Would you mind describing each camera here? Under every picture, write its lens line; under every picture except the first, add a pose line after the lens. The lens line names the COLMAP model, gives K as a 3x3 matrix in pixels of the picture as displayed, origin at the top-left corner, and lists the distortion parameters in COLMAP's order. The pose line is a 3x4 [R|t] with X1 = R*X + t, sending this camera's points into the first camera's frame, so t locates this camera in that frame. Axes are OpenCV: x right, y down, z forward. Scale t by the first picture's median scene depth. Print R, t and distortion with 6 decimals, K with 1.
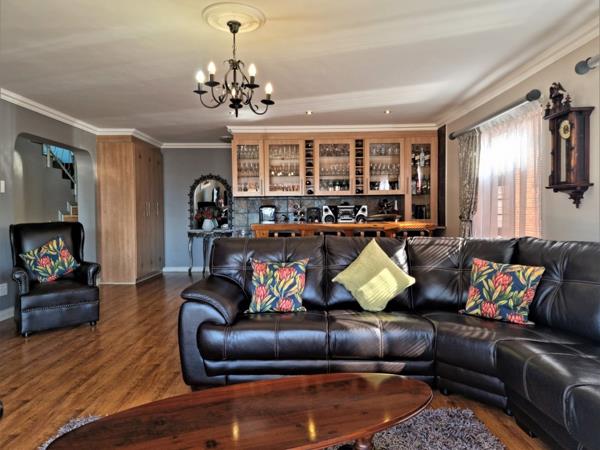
lens RADIAL K [[432.0, 0, 300.0], [0, 432.0, 225.0], [0, 0, 1]] dist [0.068760, -0.000431]
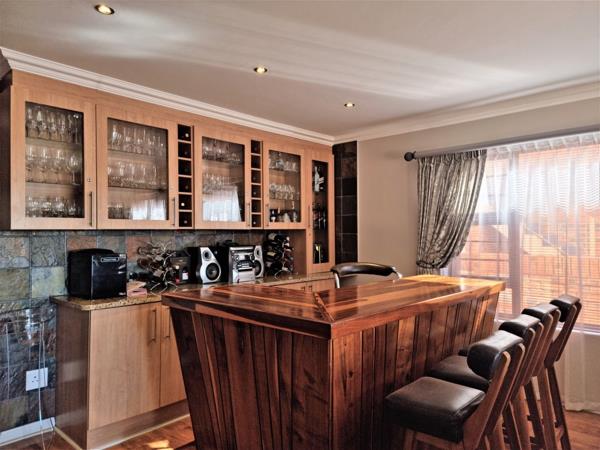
lens RADIAL K [[412.3, 0, 300.0], [0, 412.3, 225.0], [0, 0, 1]] dist [0.074833, -0.052029]
pose [[0.668143, 0.015819, 0.743865, -0.265966], [0.025310, 0.998712, -0.043972, -0.047946], [-0.743603, 0.048207, 0.666882, 0.562946]]
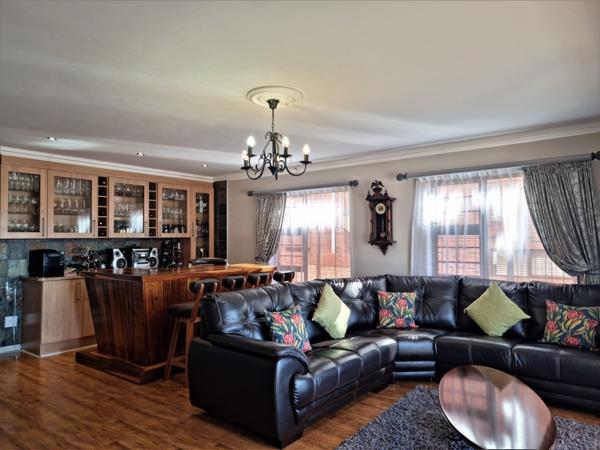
lens RADIAL K [[412.3, 0, 300.0], [0, 412.3, 225.0], [0, 0, 1]] dist [0.074833, -0.052029]
pose [[0.602313, 0.028191, 0.797762, -0.429323], [0.025266, 0.998202, -0.054351, -0.038023], [-0.797860, 0.052893, 0.600518, 0.152242]]
